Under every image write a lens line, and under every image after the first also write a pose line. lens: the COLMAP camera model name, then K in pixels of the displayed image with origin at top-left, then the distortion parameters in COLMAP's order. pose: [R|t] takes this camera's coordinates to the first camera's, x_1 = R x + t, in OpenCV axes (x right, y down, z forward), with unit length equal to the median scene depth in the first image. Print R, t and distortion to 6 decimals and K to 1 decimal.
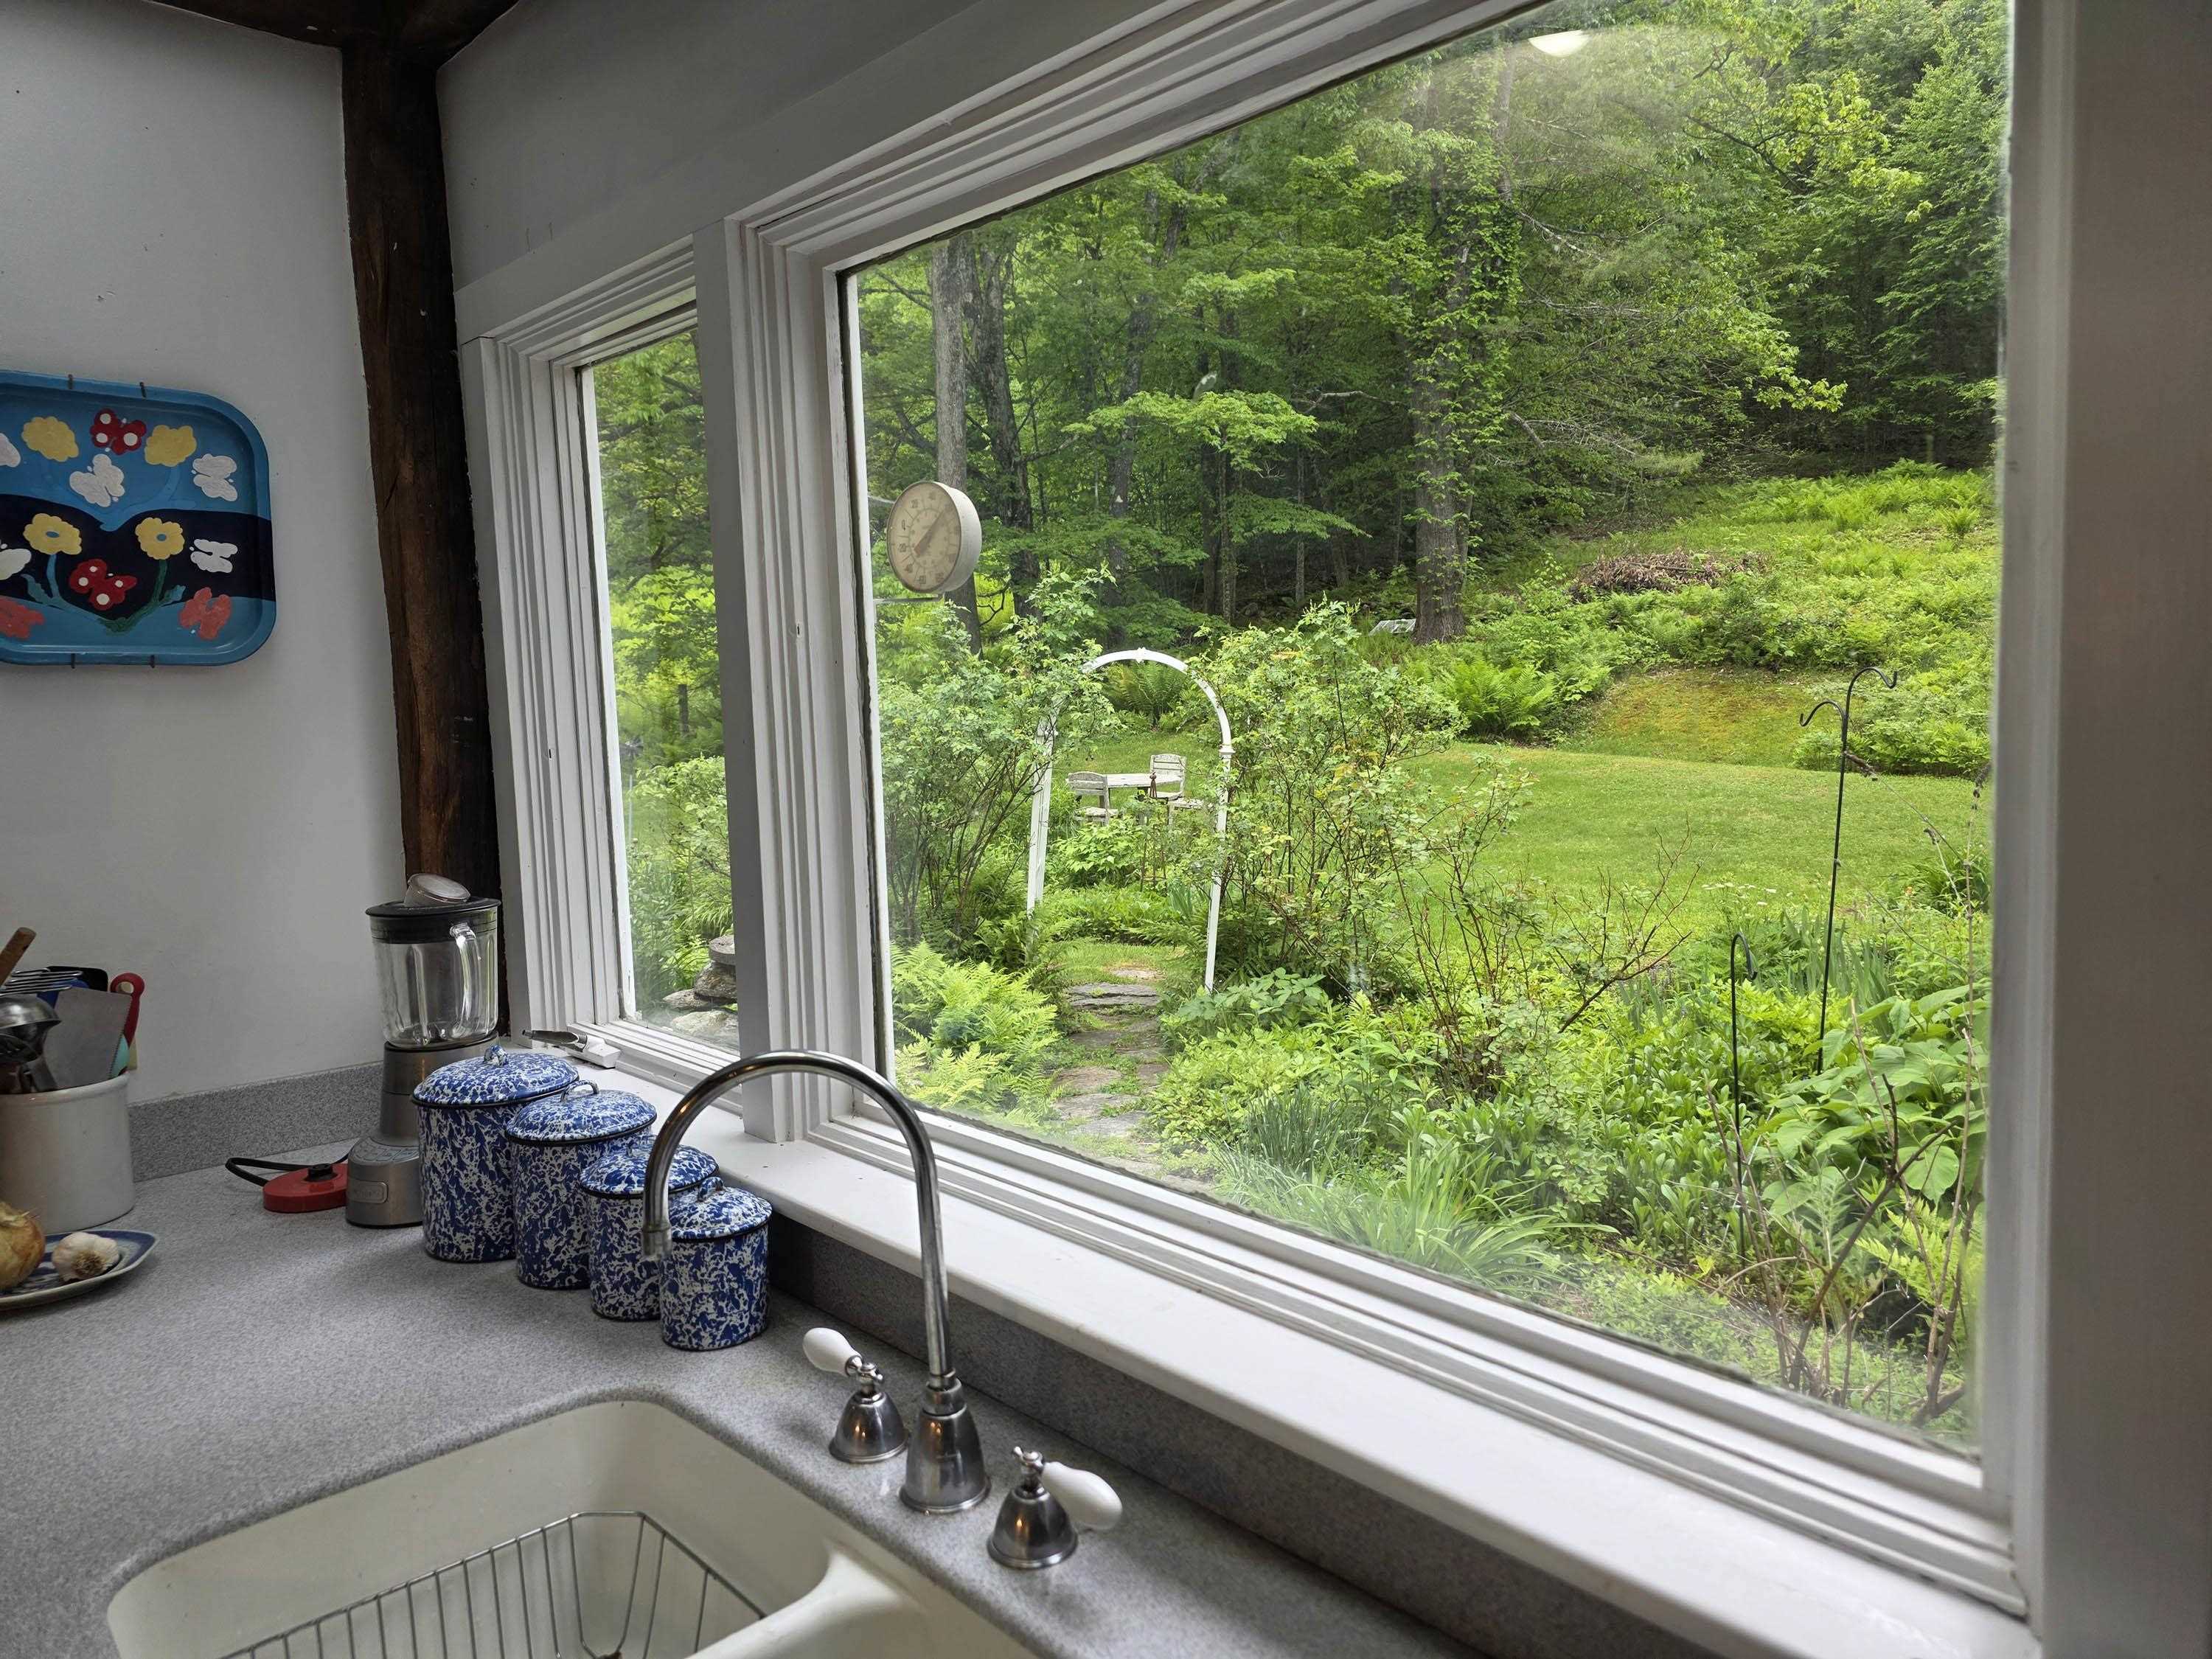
lens RADIAL K [[1483.2, 0, 1106.0], [0, 1483.2, 832.4], [0, 0, 1]] dist [0.045441, -0.016407]
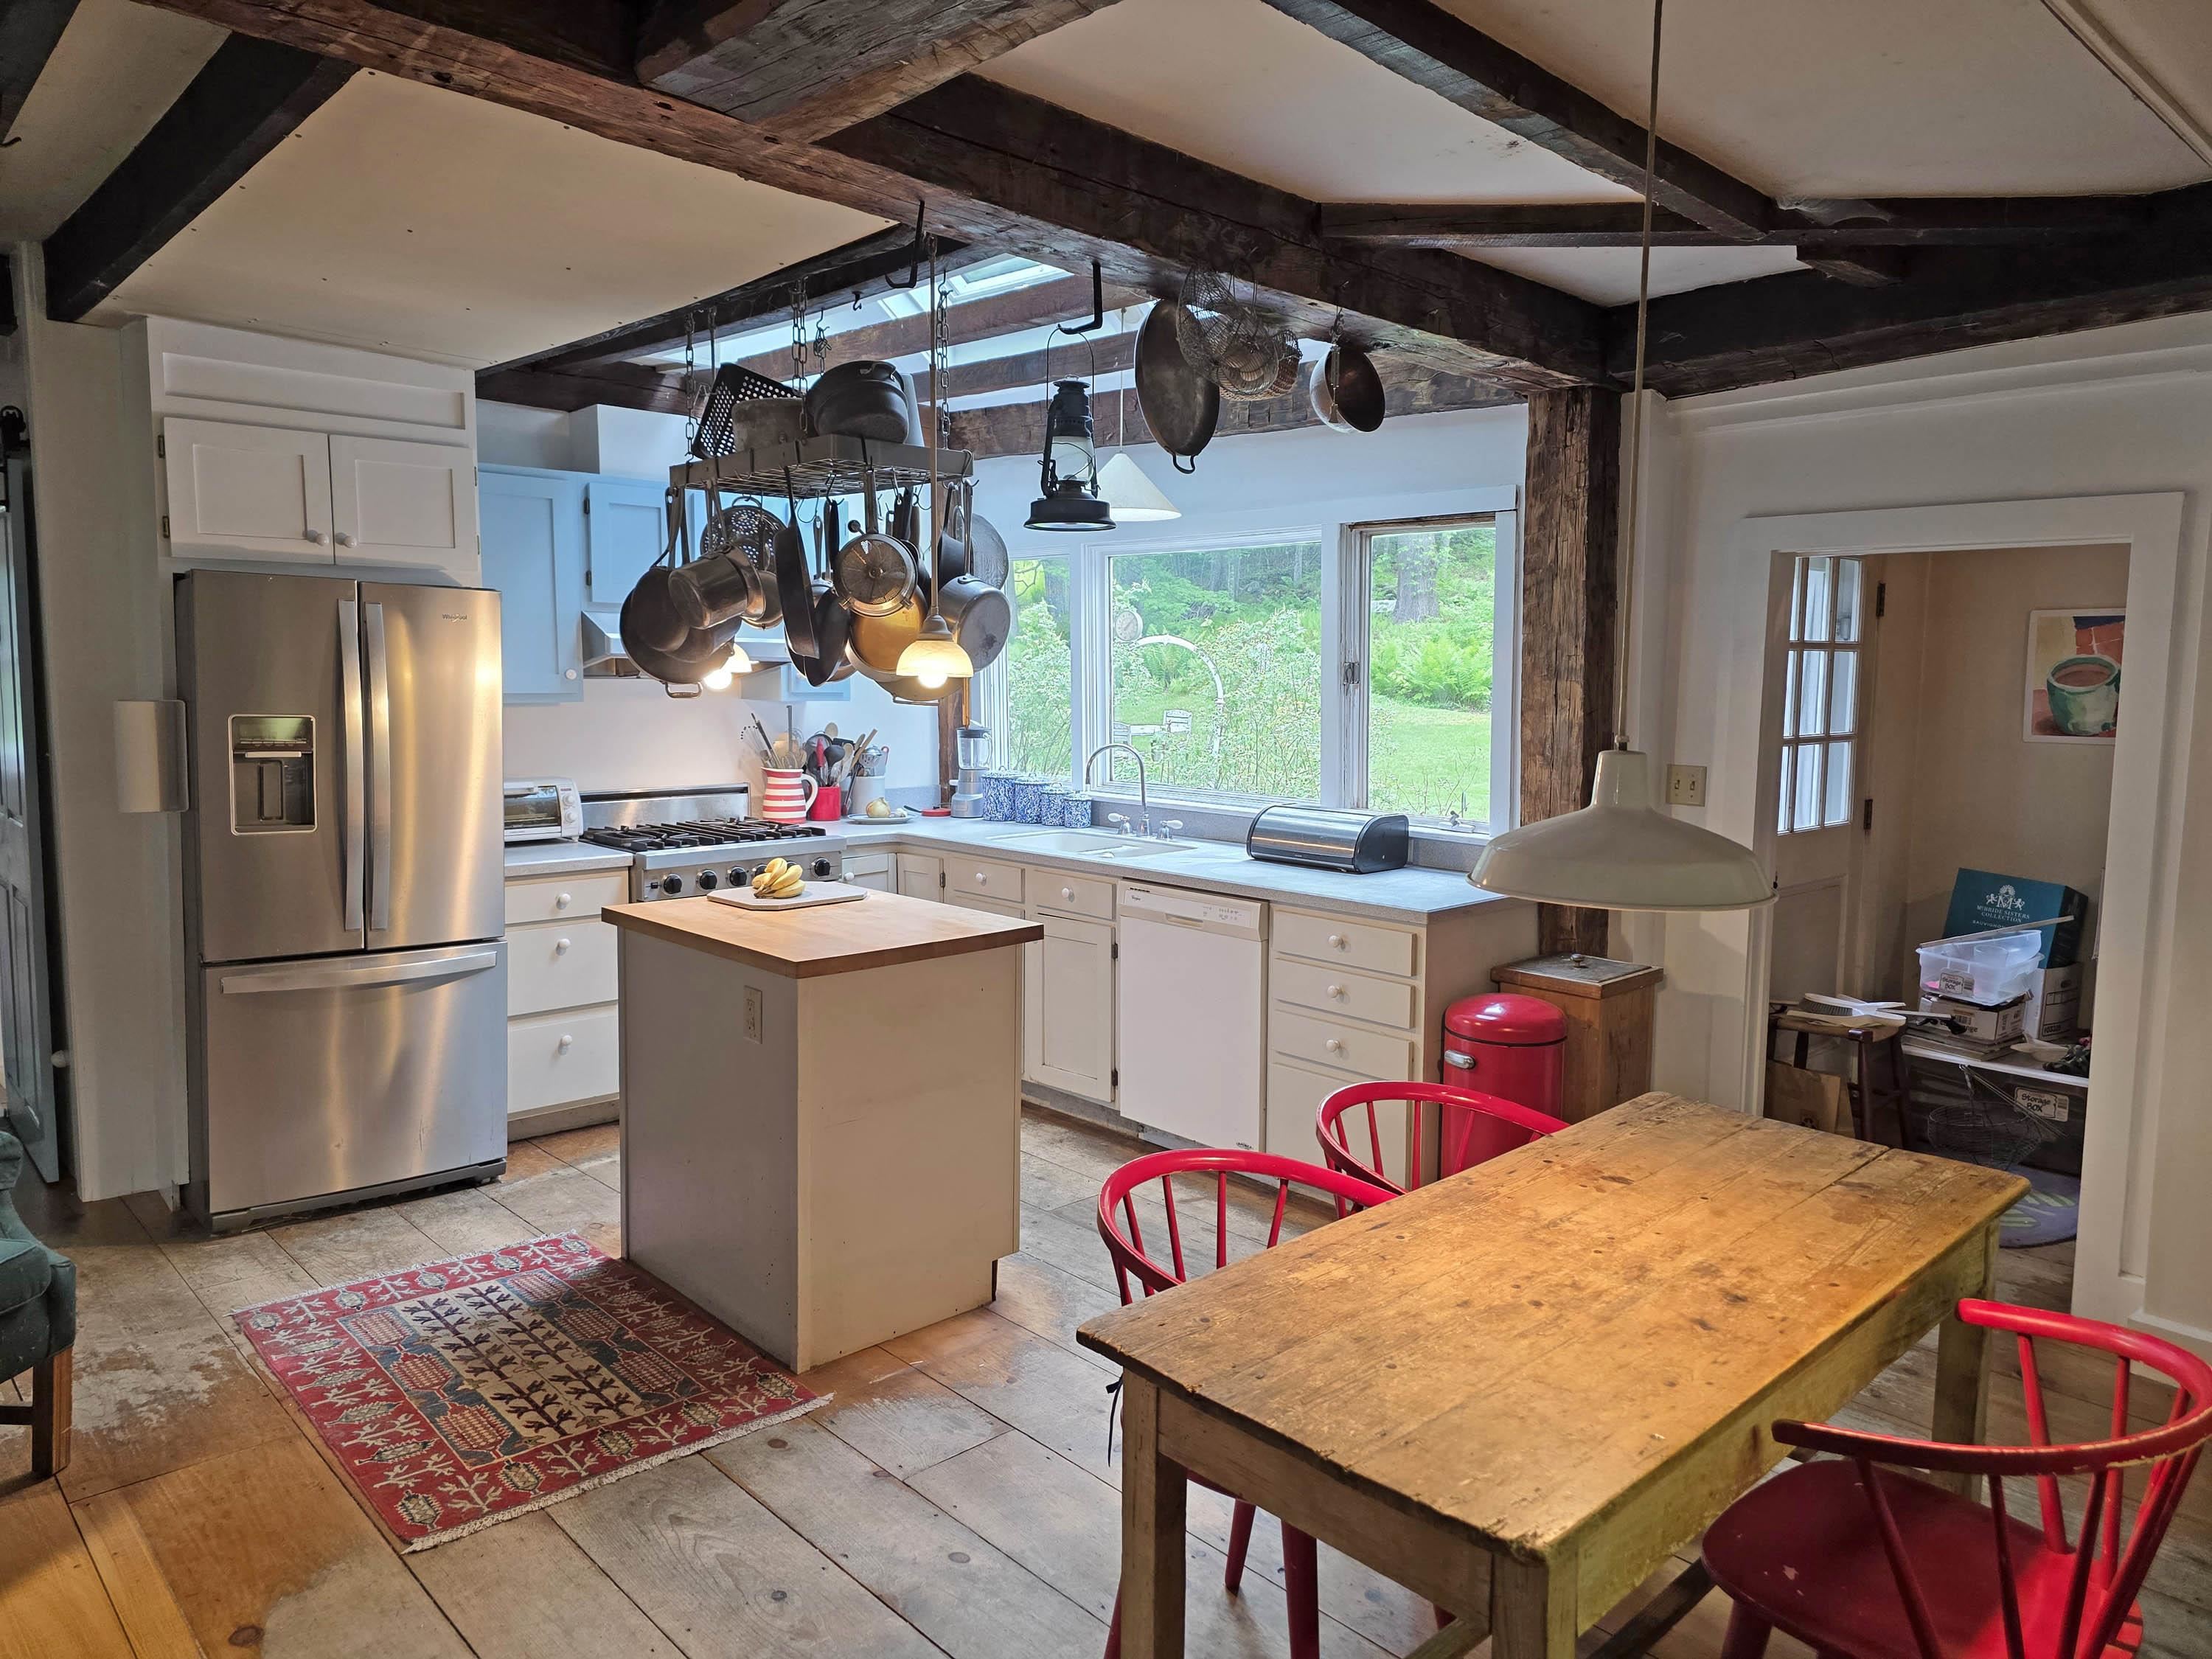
lens RADIAL K [[1483.2, 0, 1102.7], [0, 1483.2, 810.8], [0, 0, 1]] dist [0.045441, -0.016407]
pose [[0.999736, 0.022674, -0.003834, -0.011312], [-0.022634, 0.999693, 0.010049, 0.015007], [0.004061, -0.009960, 0.999942, -0.185692]]
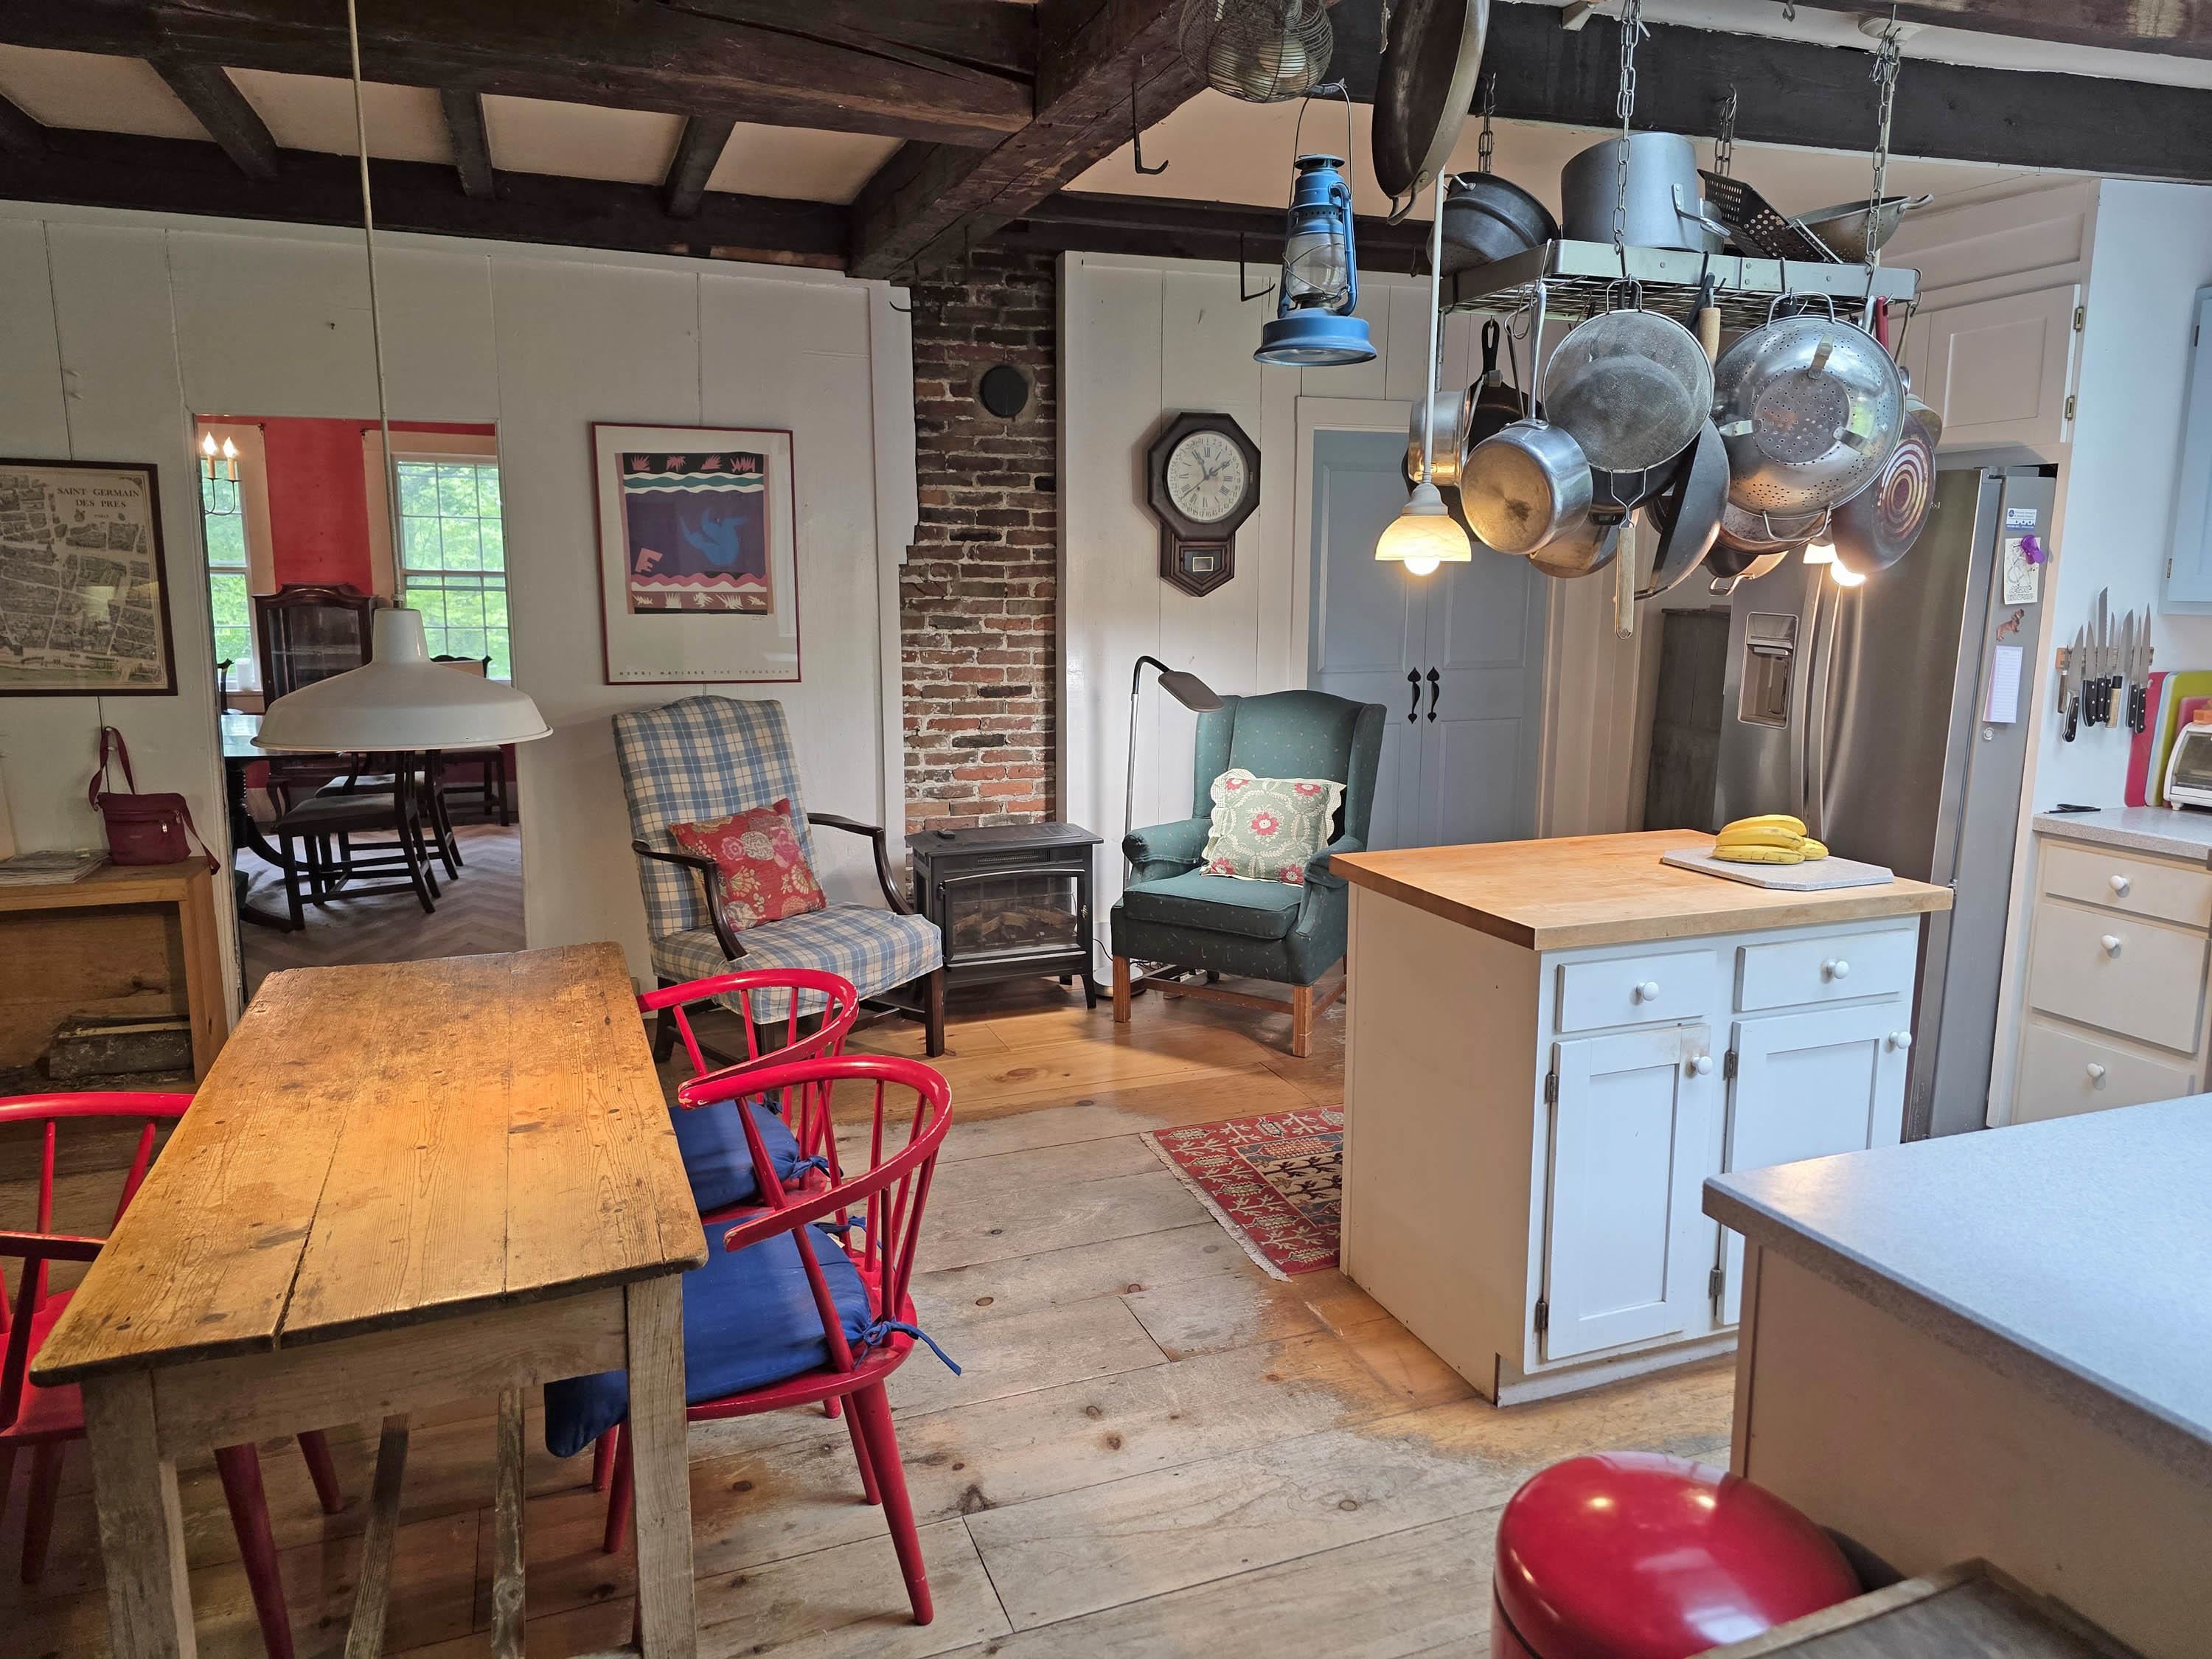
lens RADIAL K [[1483.2, 0, 1112.8], [0, 1483.2, 828.7], [0, 0, 1]] dist [0.045441, -0.016407]
pose [[-0.386523, 0.167505, -0.906941, 0.612527], [-0.077845, 0.973934, 0.213054, -0.068850], [0.918989, 0.152951, -0.363409, 0.840852]]
